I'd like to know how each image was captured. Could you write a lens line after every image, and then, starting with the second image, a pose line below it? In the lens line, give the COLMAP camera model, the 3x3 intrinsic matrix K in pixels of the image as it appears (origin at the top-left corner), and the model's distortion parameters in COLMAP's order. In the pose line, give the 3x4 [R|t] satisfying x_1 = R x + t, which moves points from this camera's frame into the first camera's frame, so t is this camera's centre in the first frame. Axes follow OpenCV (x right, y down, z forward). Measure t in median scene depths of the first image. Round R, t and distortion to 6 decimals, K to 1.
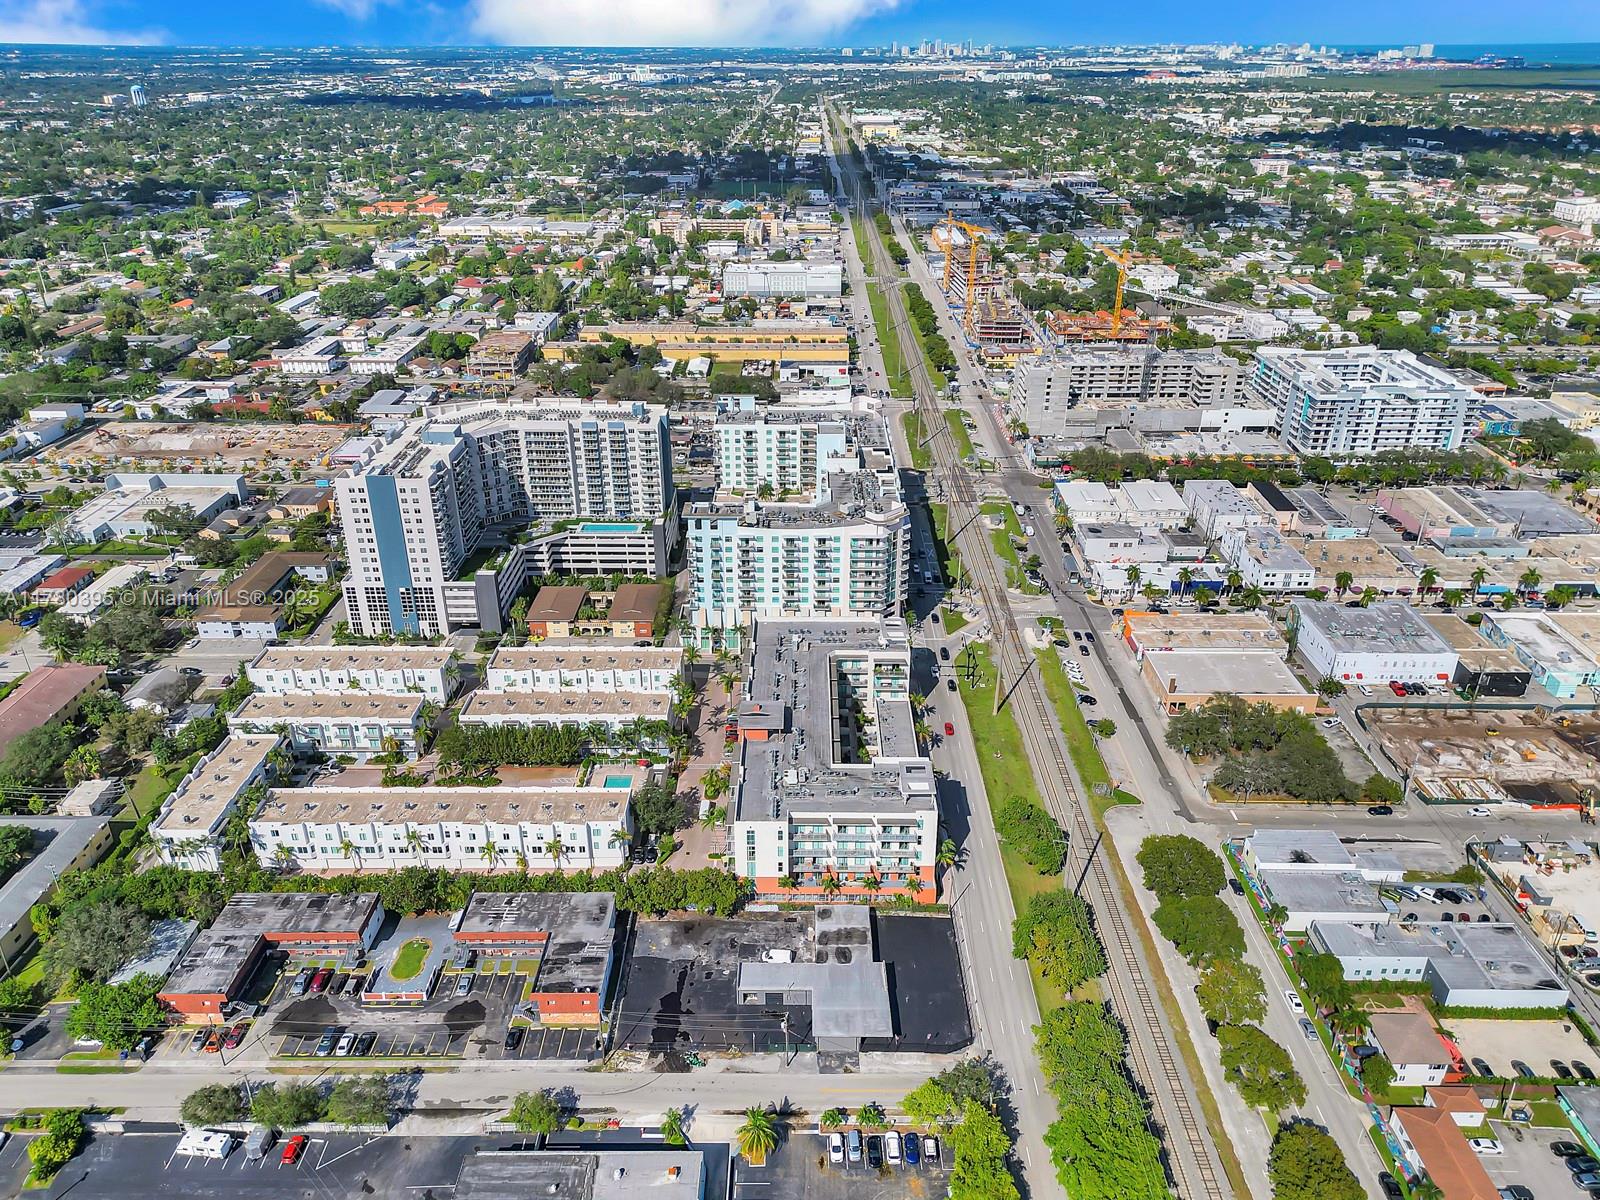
lens RADIAL K [[1126.2, 0, 800.0], [0, 1126.2, 600.0], [0, 0, 1]] dist [0.039690, -0.005217]
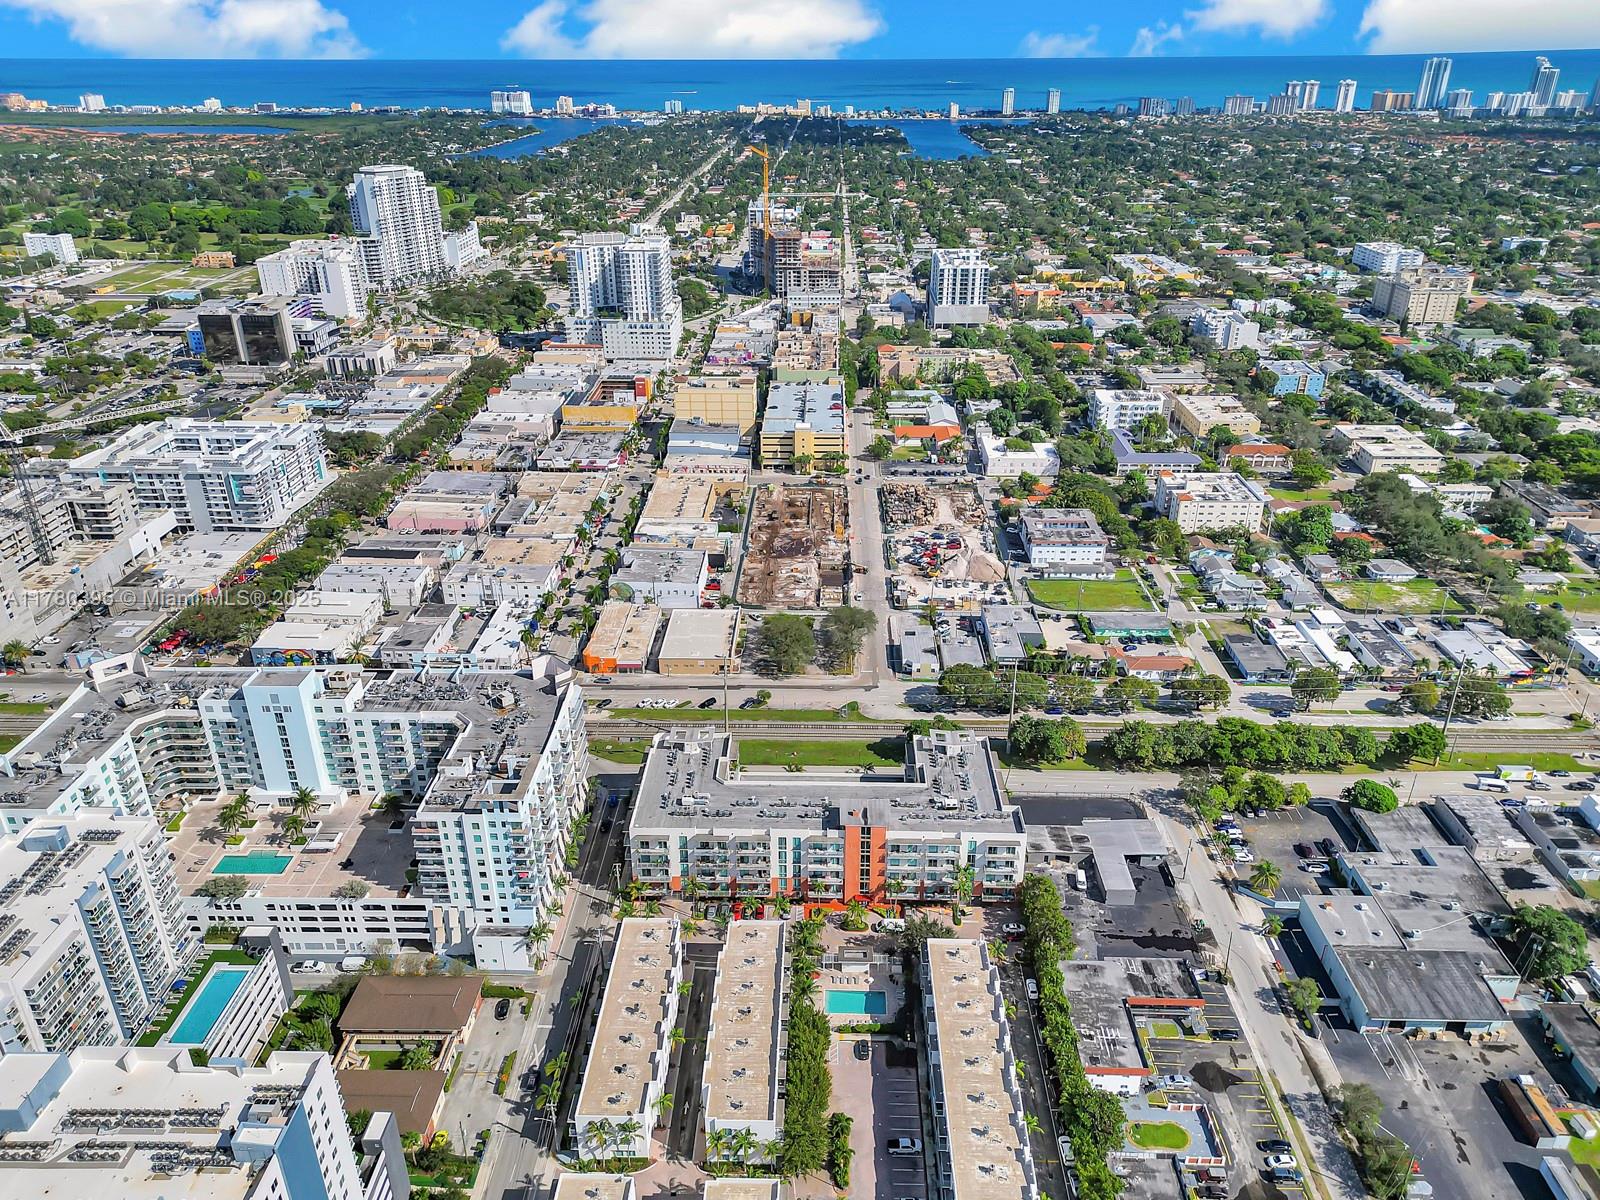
lens RADIAL K [[1126.2, 0, 800.0], [0, 1126.2, 600.0], [0, 0, 1]] dist [0.039690, -0.005217]
pose [[0.019411, -0.429289, 0.902958, -0.945716], [0.443663, 0.813039, 0.377002, -0.500809], [-0.895984, 0.393291, 0.206241, 0.836393]]
